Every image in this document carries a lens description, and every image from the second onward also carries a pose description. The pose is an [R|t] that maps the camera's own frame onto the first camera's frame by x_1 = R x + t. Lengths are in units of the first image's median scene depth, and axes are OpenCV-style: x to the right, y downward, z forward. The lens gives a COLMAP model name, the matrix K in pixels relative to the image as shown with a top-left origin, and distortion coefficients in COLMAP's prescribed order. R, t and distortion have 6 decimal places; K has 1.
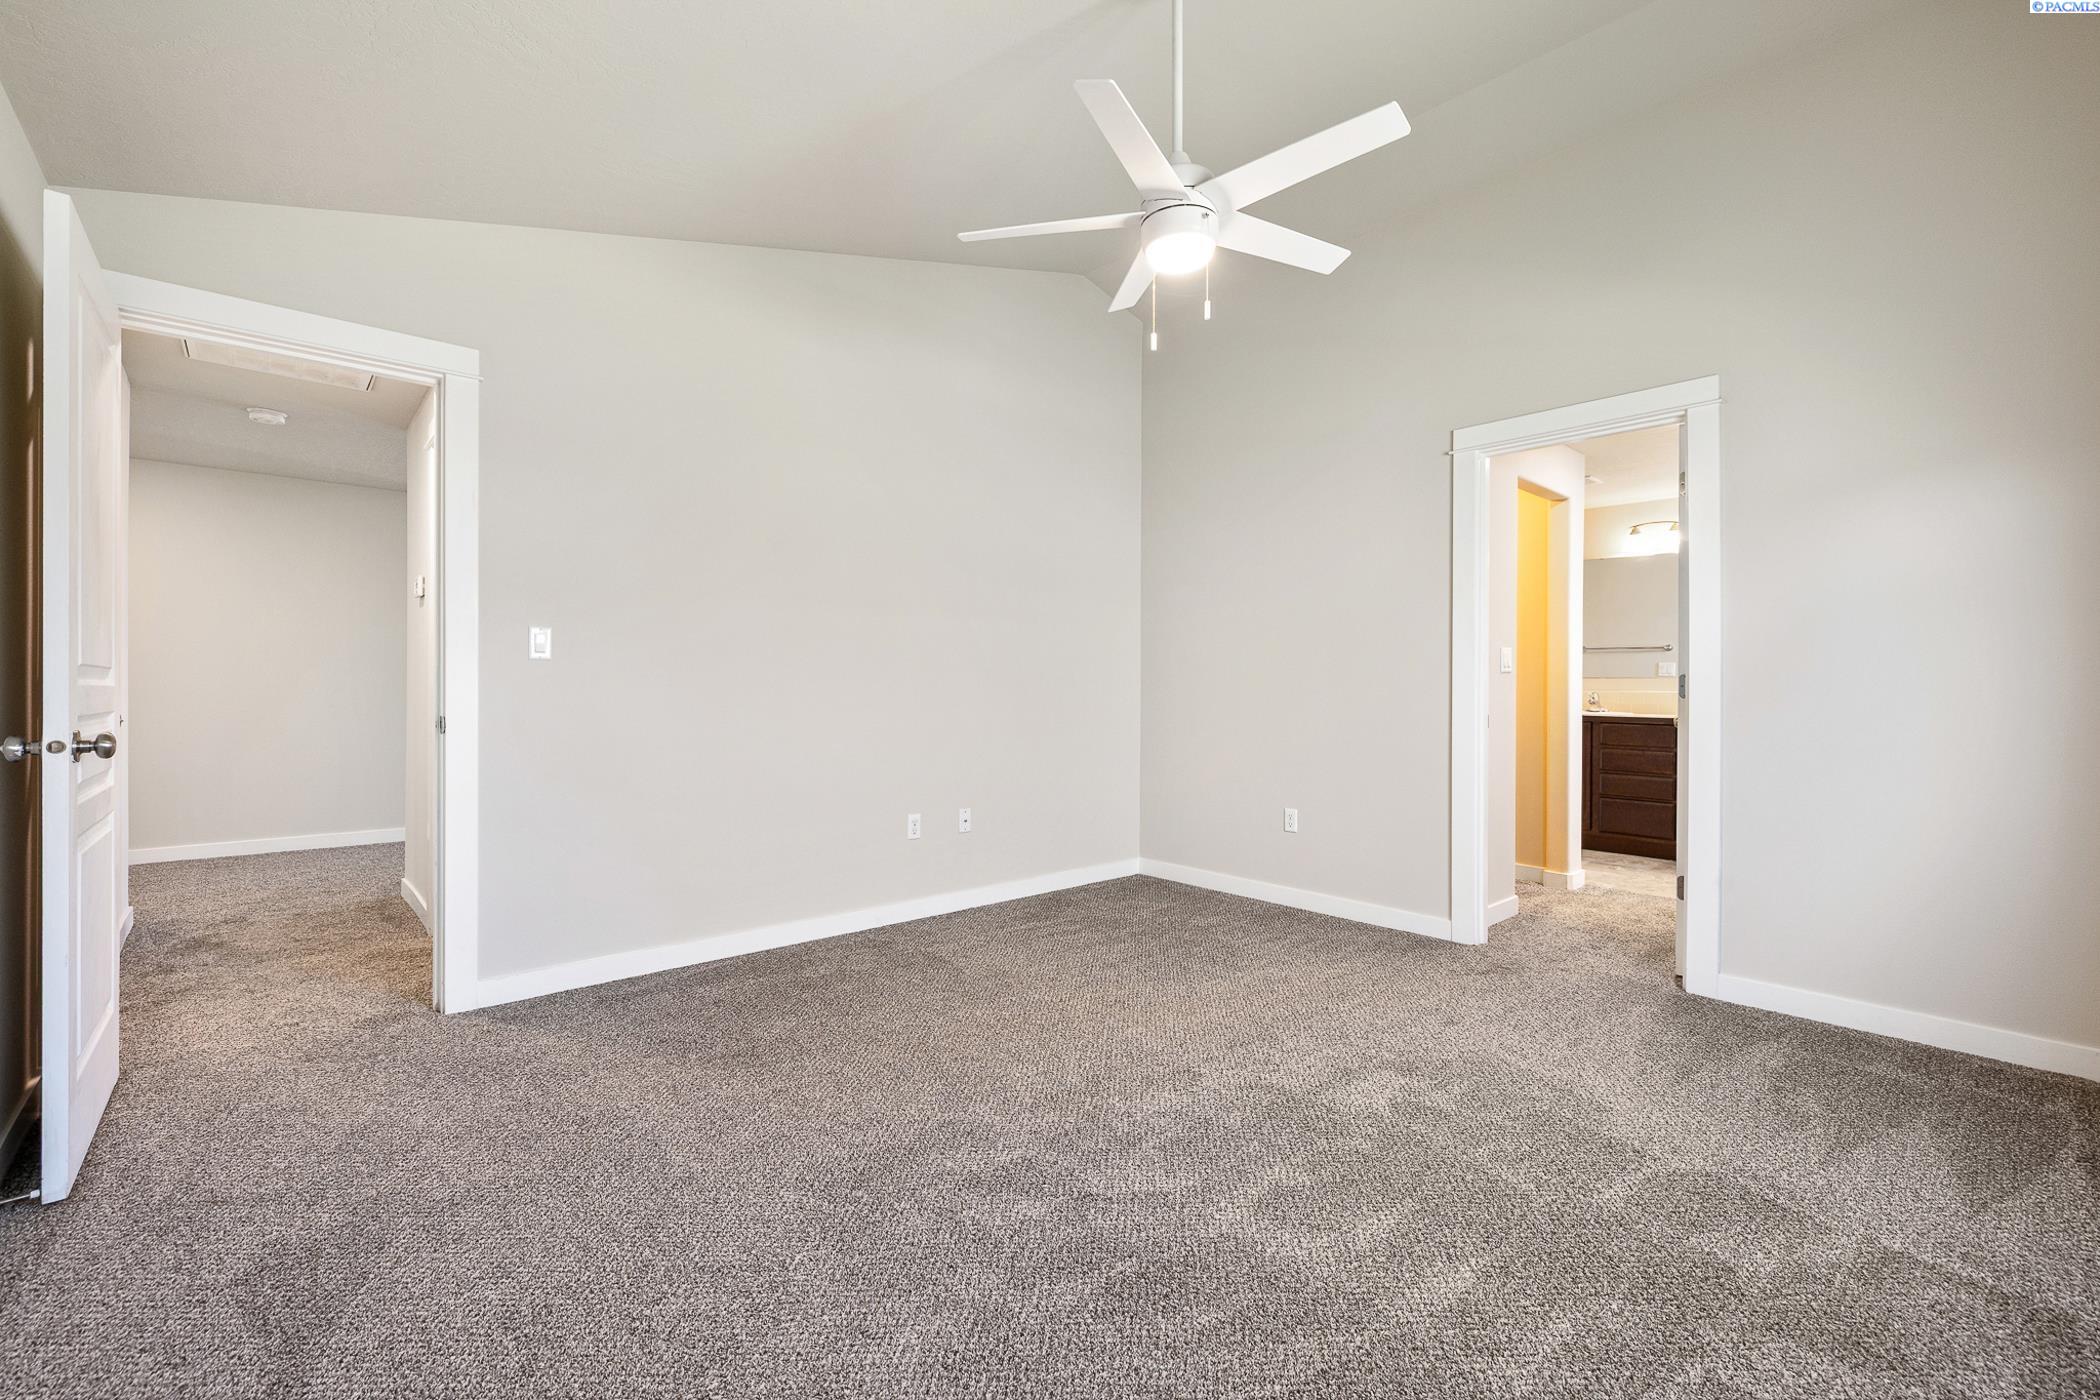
lens RADIAL K [[889.2, 0, 1045.9], [0, 889.2, 685.1], [0, 0, 1]] dist [0.000007, 0.000330]
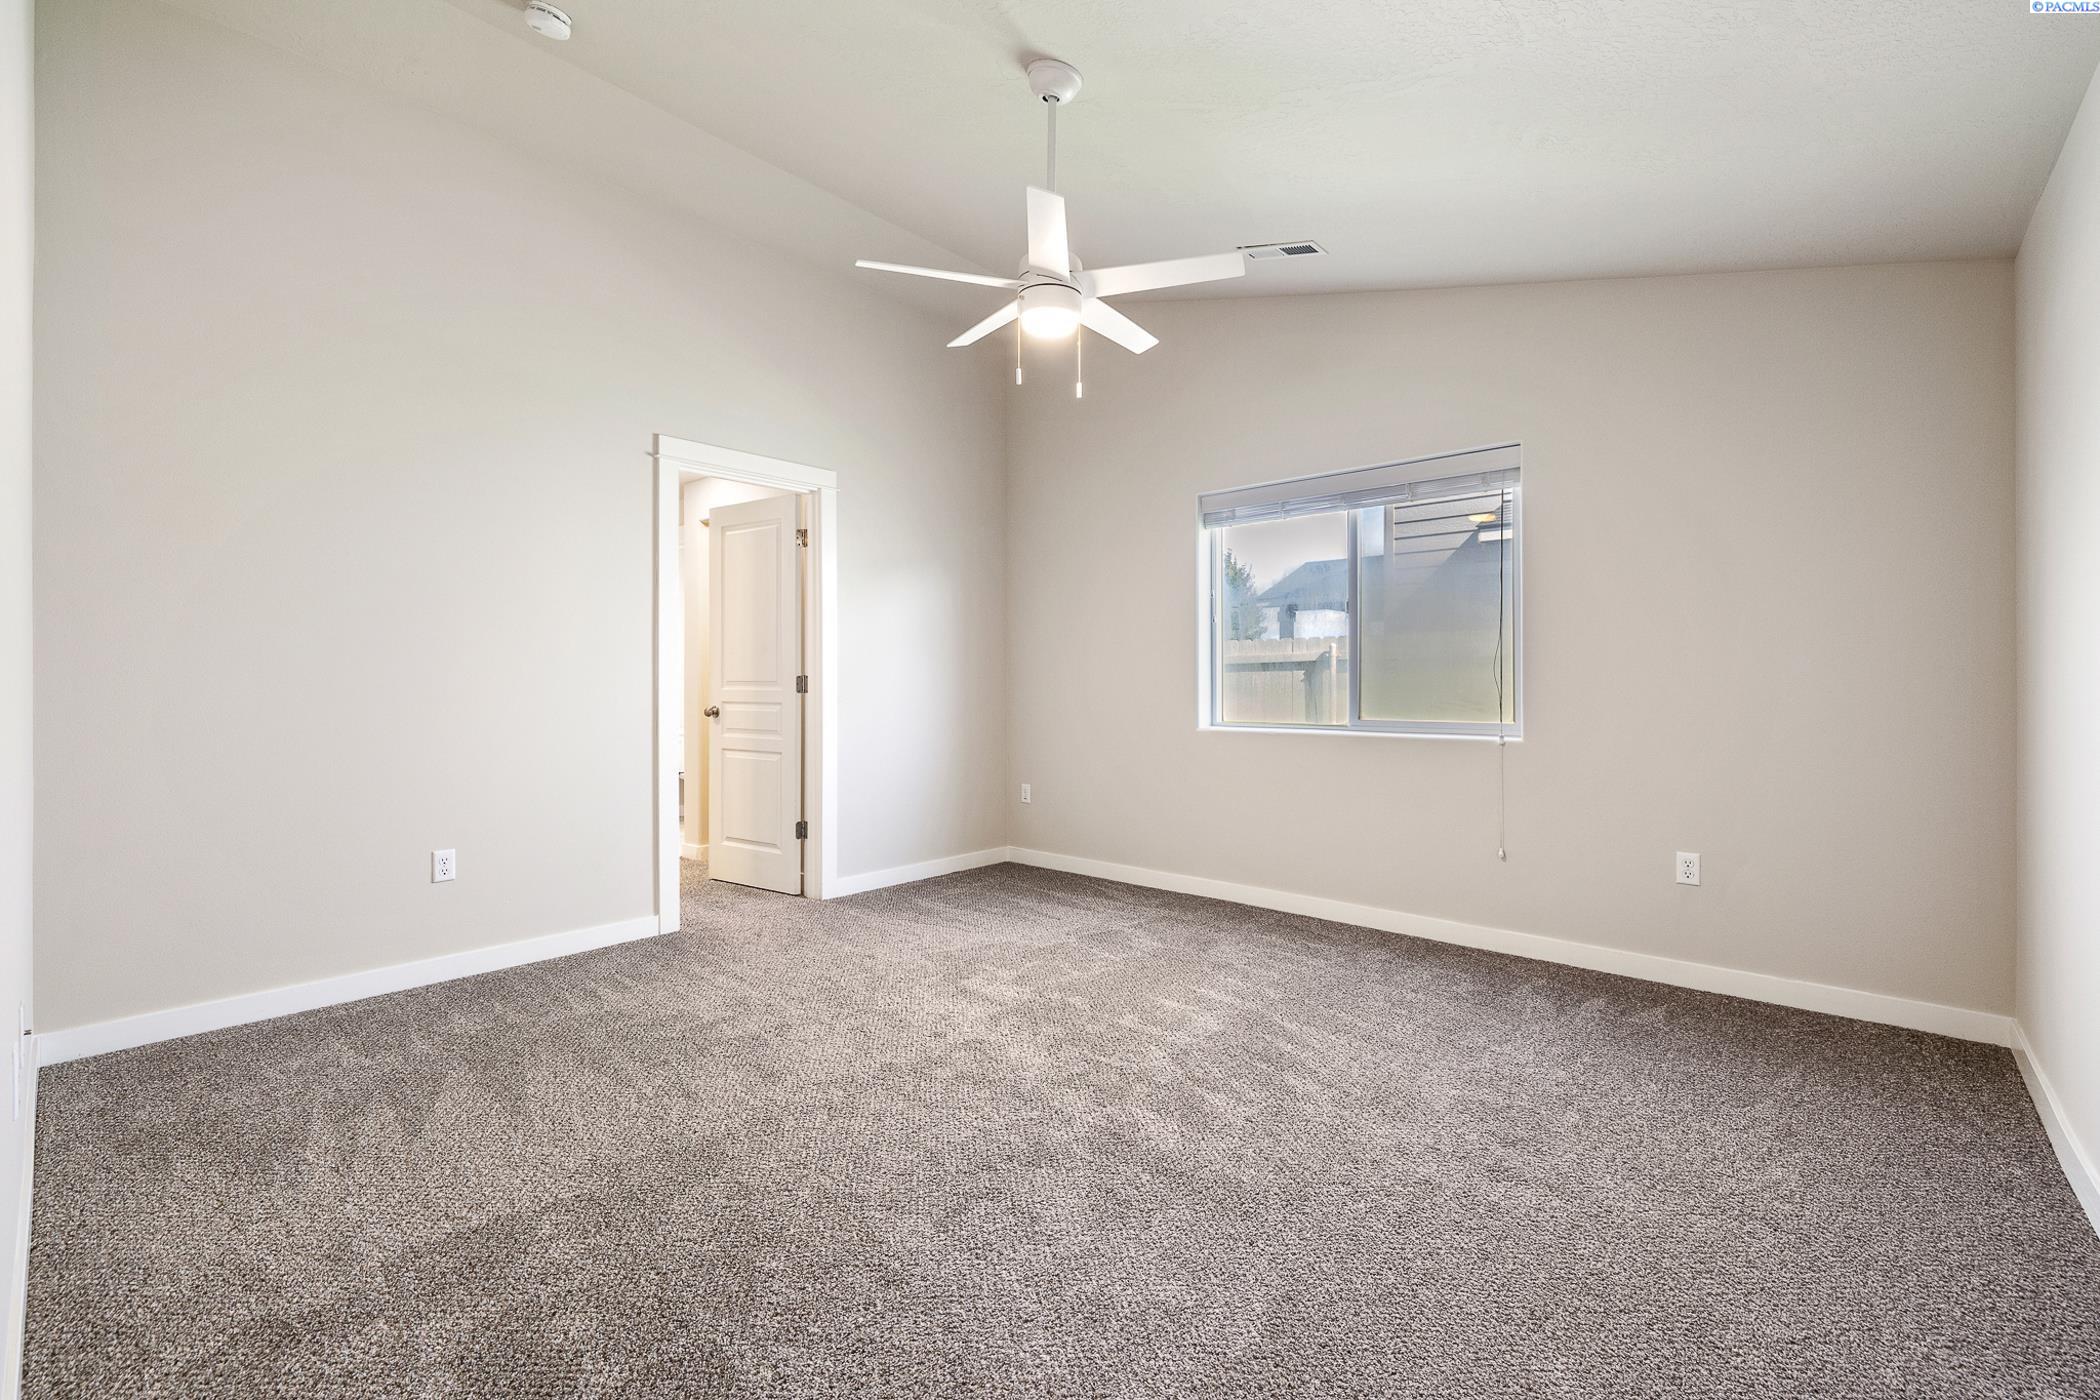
lens RADIAL K [[889.2, 0, 1045.9], [0, 889.2, 685.1], [0, 0, 1]] dist [0.000007, 0.000330]
pose [[-0.116089, -0.003571, 0.993232, -0.930292], [0.001679, 0.999991, 0.003791, -0.001621], [-0.993237, 0.002108, -0.116082, 1.046444]]
